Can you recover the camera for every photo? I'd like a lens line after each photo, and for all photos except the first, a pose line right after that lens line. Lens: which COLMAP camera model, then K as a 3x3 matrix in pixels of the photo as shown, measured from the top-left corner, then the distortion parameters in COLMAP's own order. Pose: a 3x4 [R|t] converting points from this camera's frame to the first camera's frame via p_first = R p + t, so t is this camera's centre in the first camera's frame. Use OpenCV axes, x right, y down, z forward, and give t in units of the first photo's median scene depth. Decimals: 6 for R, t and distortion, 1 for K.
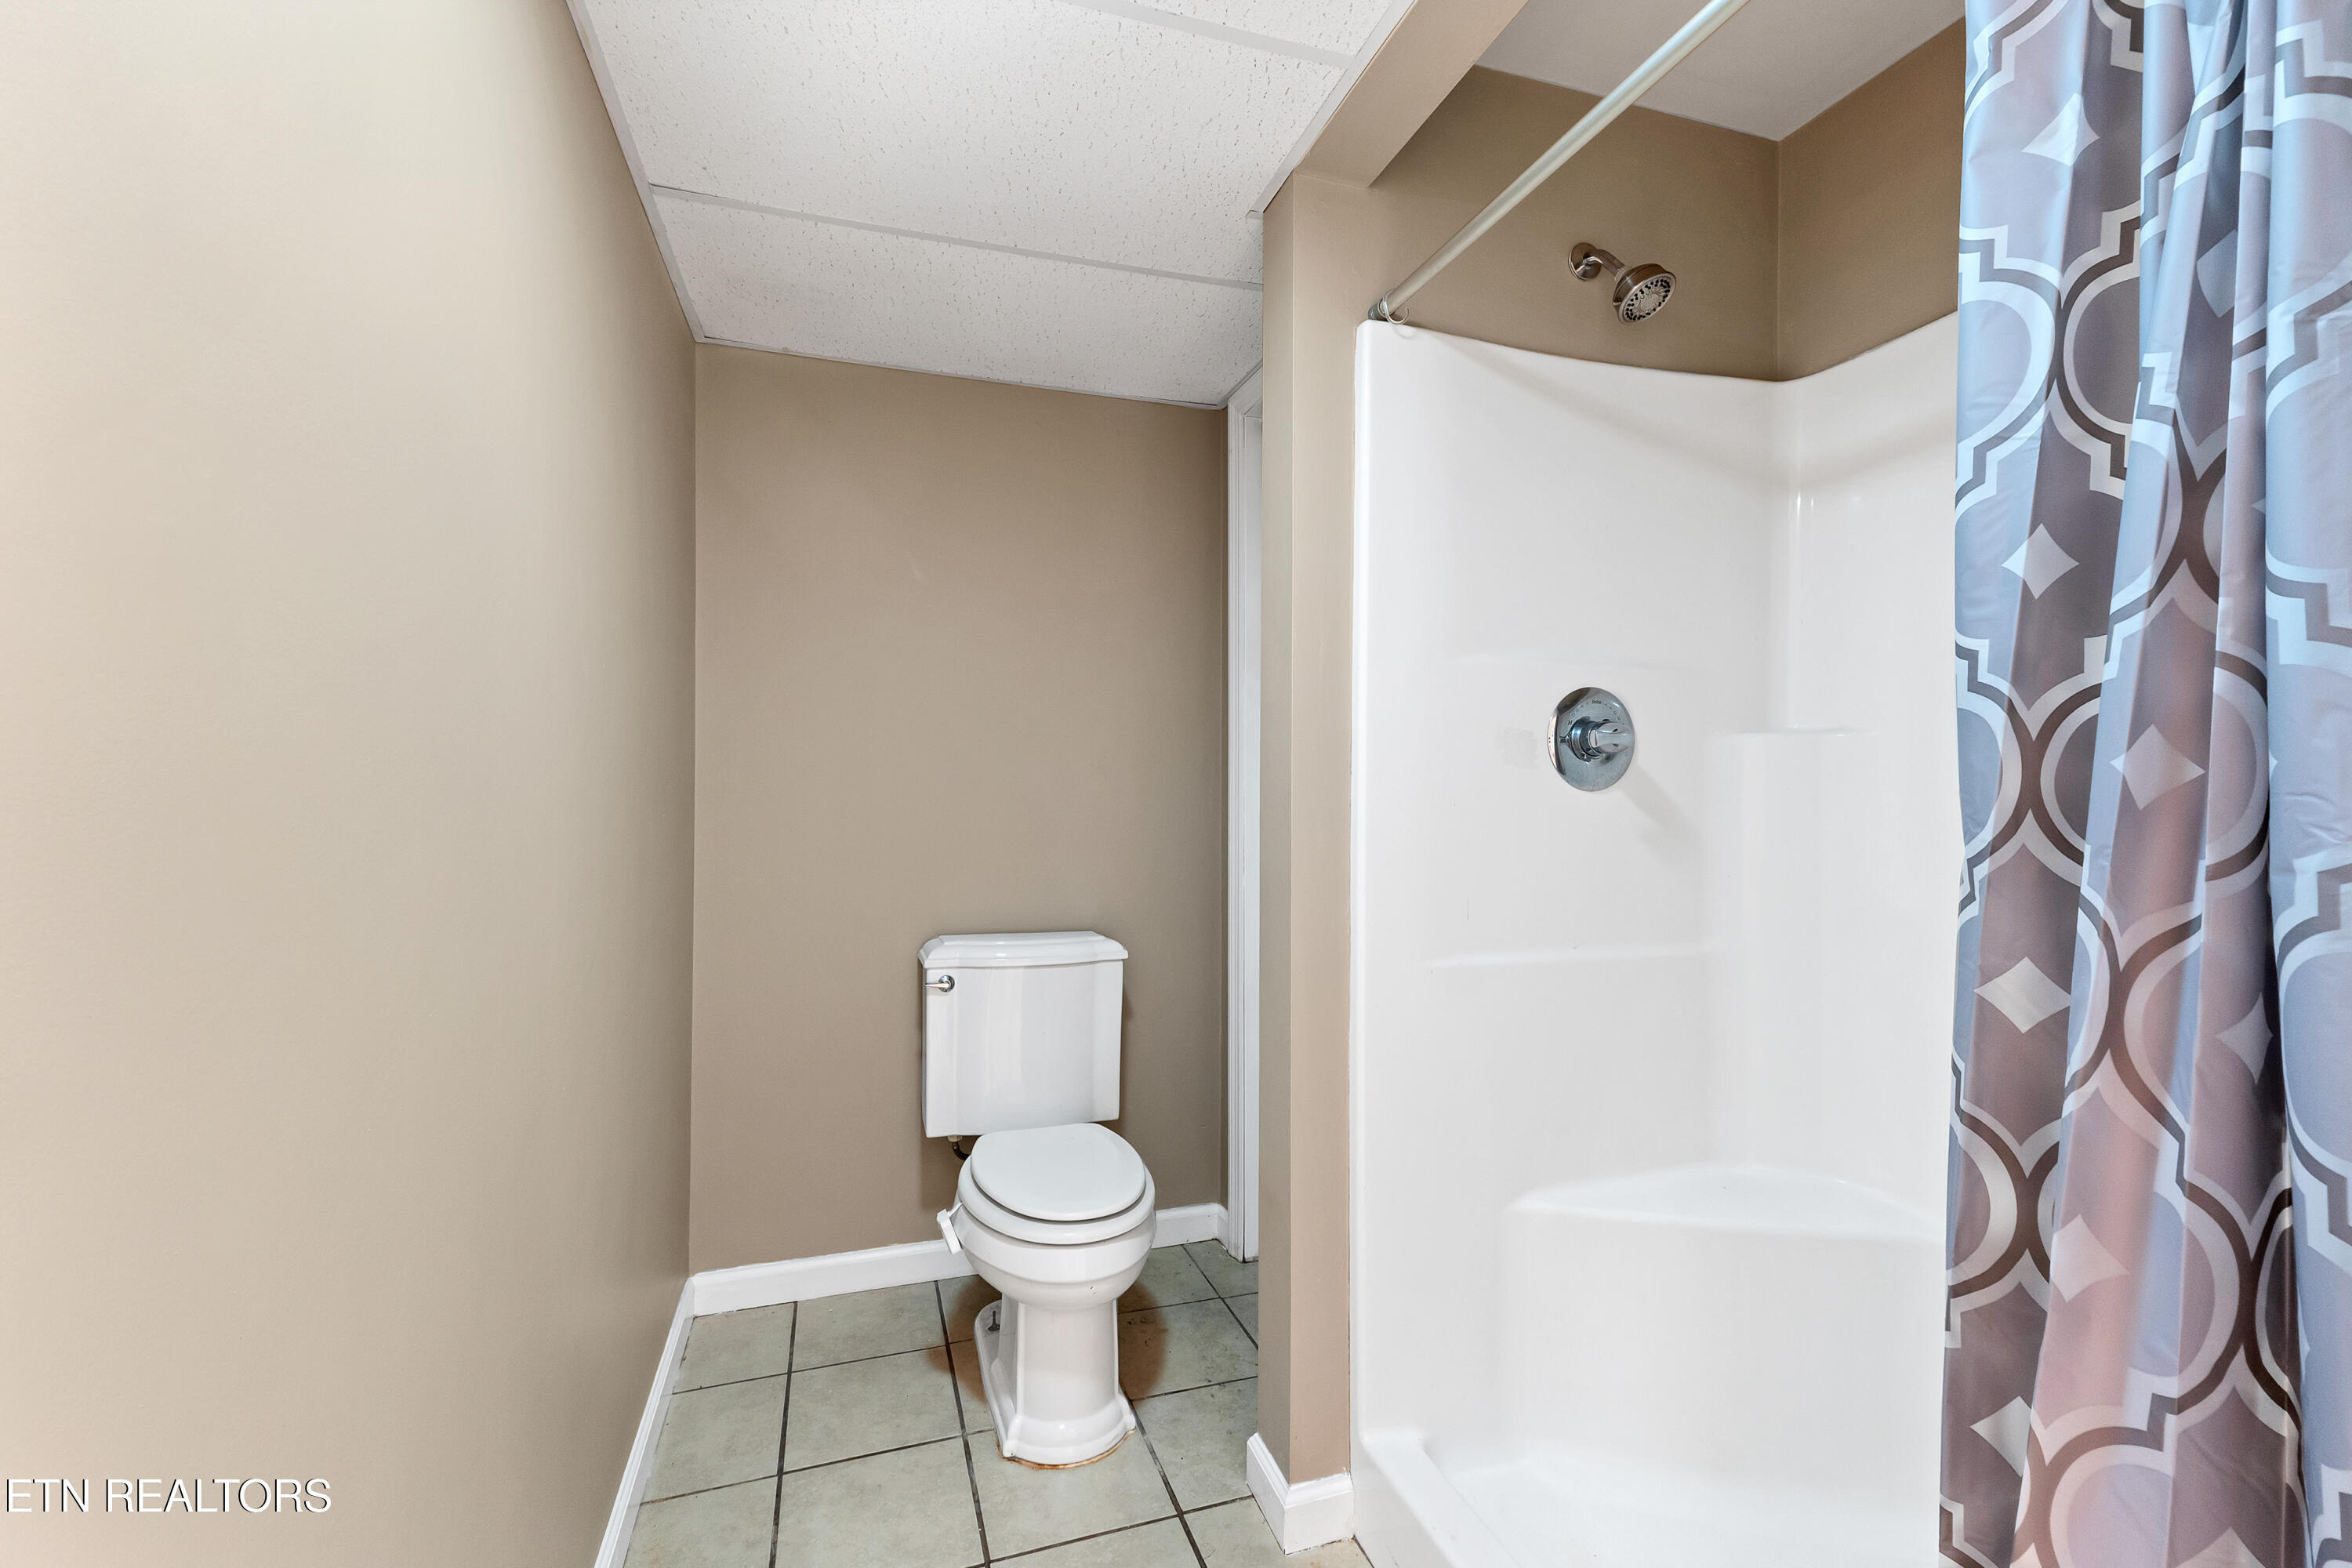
lens RADIAL K [[1028.6, 0, 1189.1], [0, 1028.6, 788.8], [0, 0, 1]] dist [-0.003536, -0.006461]
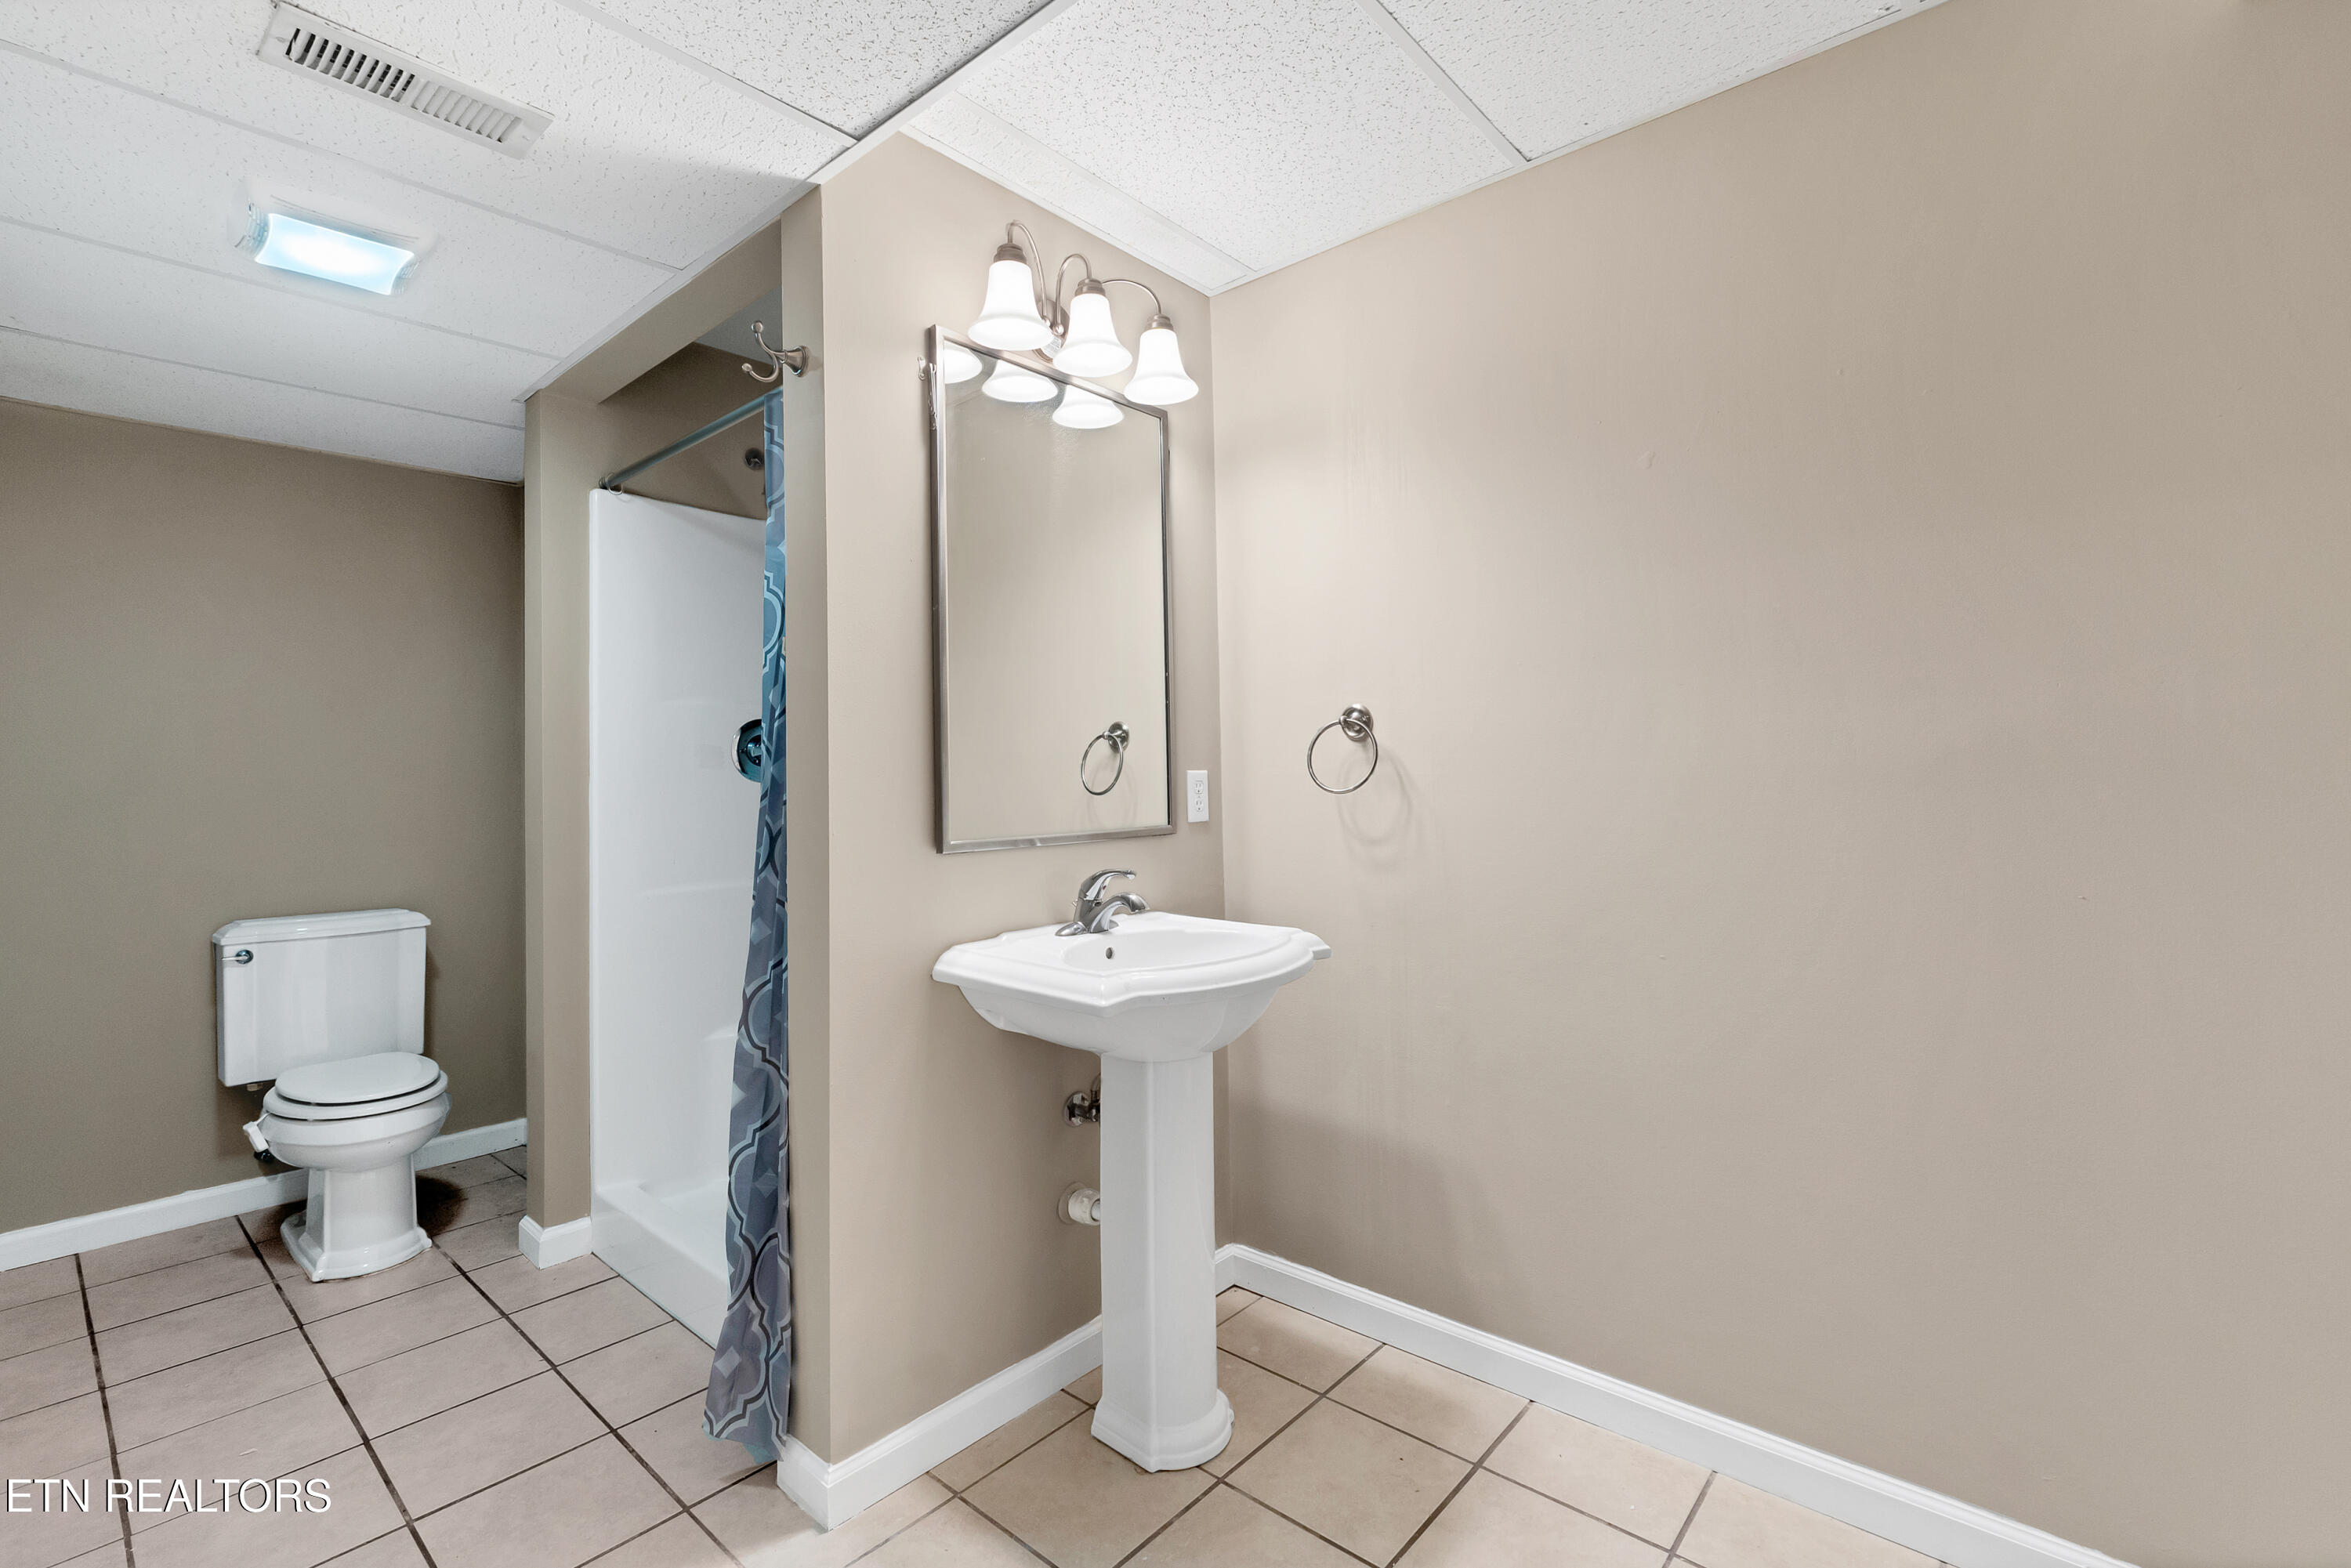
lens RADIAL K [[1028.2, 0, 1188.6], [0, 1028.2, 788.8], [0, 0, 1]] dist [-0.003536, -0.006461]
pose [[0.858674, -0.010512, 0.512414, 0.115711], [0.015897, 0.999855, -0.006127, 0.022729], [-0.512275, 0.013407, 0.858717, -0.669619]]
